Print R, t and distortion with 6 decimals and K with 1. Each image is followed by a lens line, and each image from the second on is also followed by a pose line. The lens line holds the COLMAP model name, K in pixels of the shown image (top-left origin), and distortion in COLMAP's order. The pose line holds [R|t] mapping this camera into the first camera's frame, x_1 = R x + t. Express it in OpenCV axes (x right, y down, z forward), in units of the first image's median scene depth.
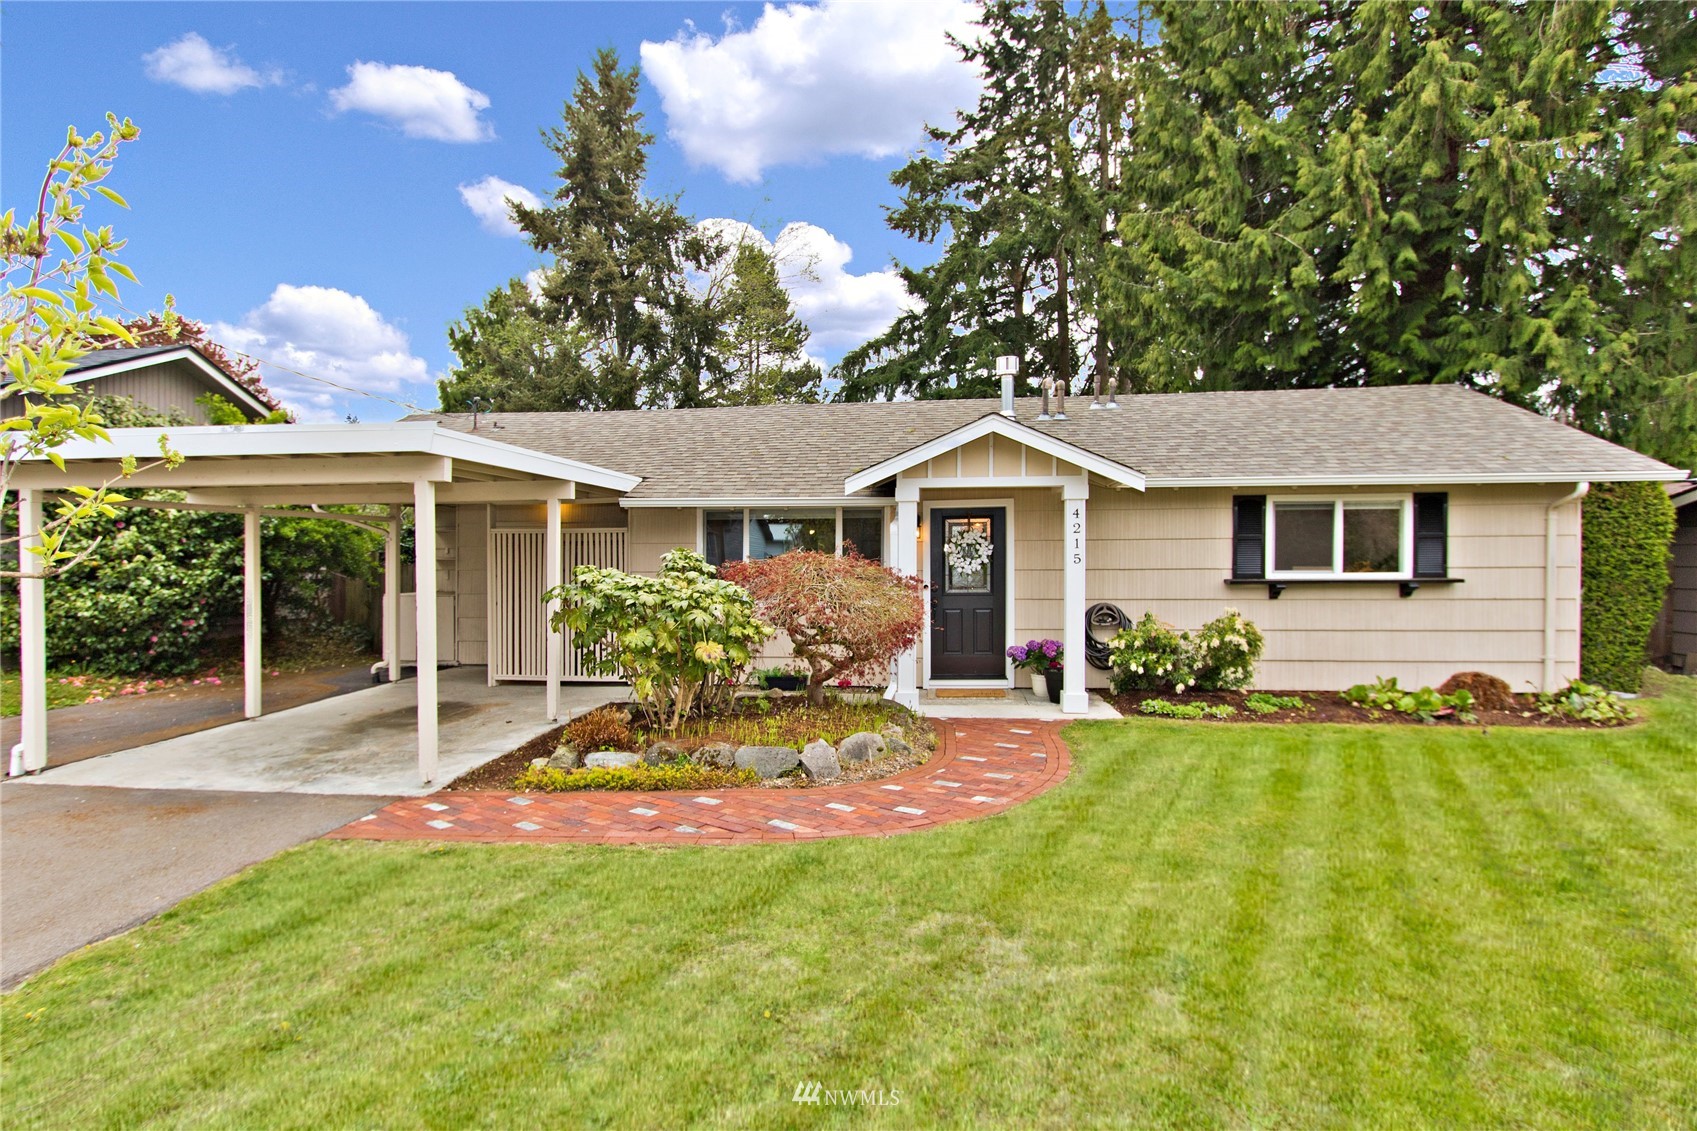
lens RADIAL K [[889.3, 0, 845.9], [0, 889.3, 613.2], [0, 0, 1]] dist [-0.003920, 0.000208]
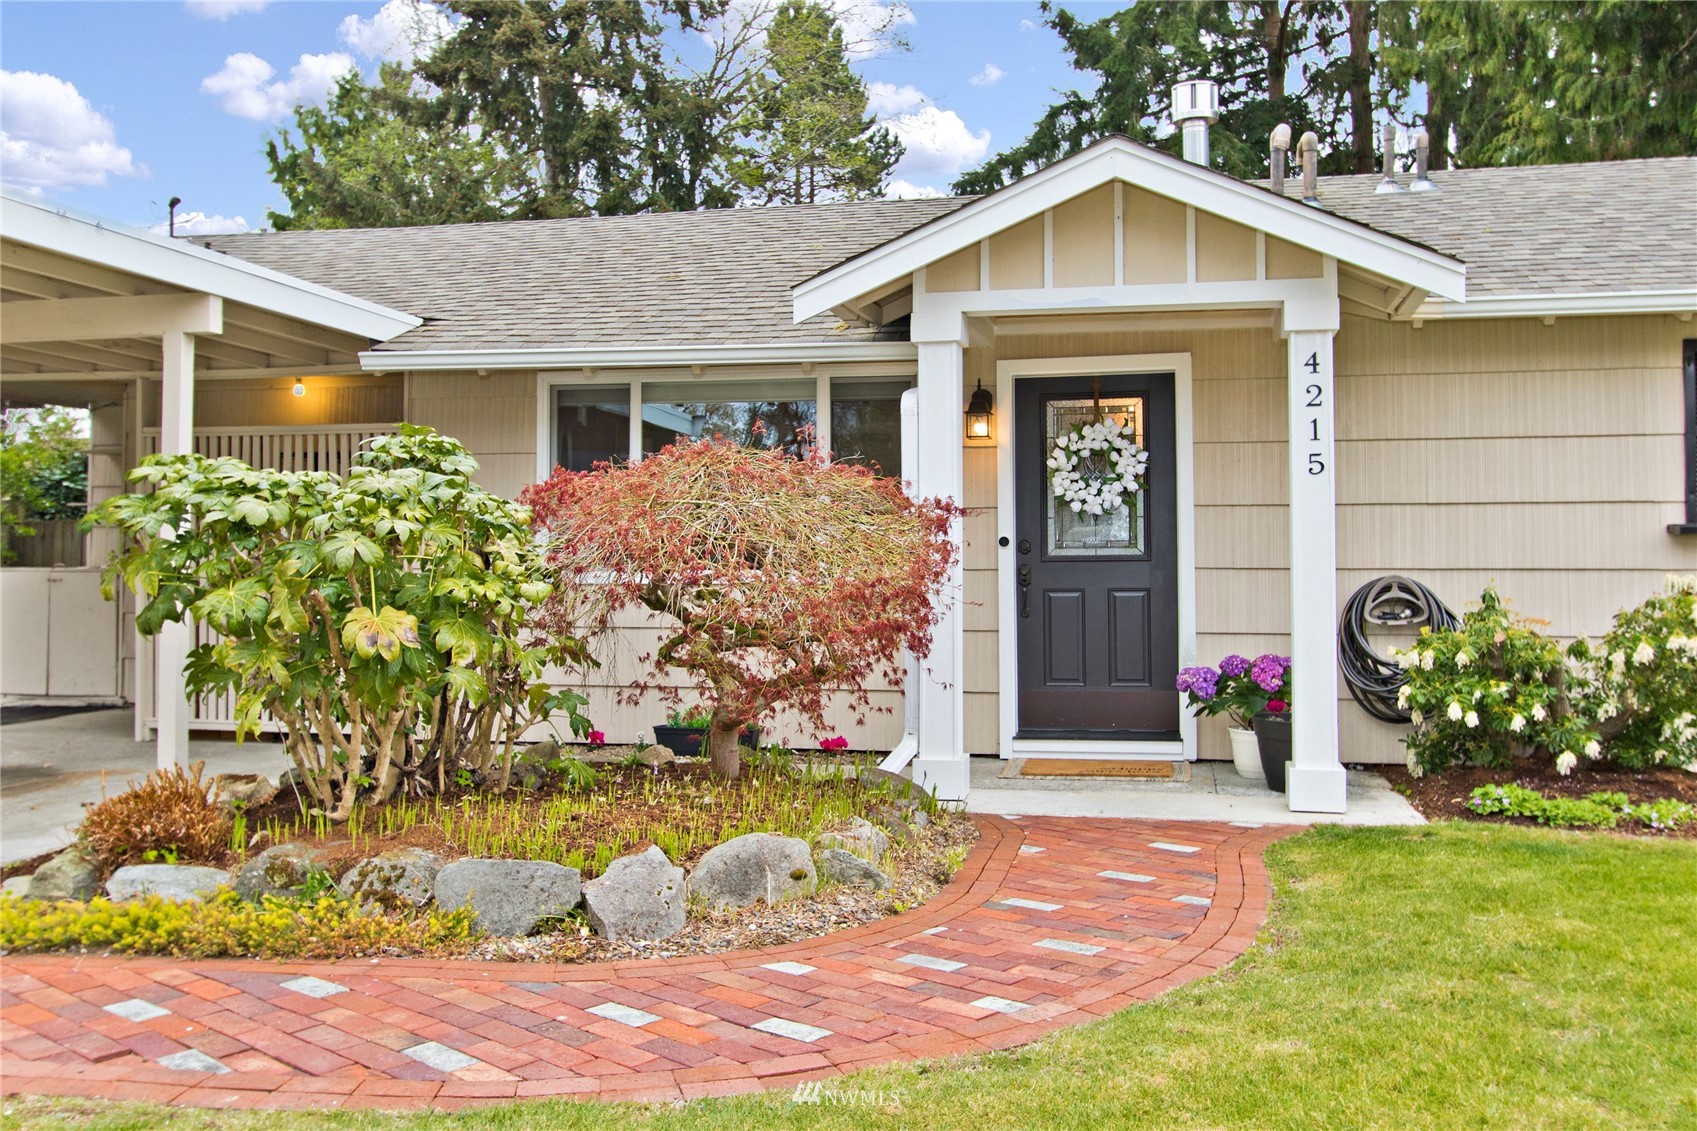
lens RADIAL K [[1521.1, 0, 848.5], [0, 1521.1, 565.5], [0, 0, 1]] dist [0.014234, -0.019385]
pose [[0.994659, 0.003881, -0.103138, 0.096767], [-0.010420, 0.997963, -0.062942, 0.037322], [0.102684, 0.063680, 0.992674, 0.199923]]
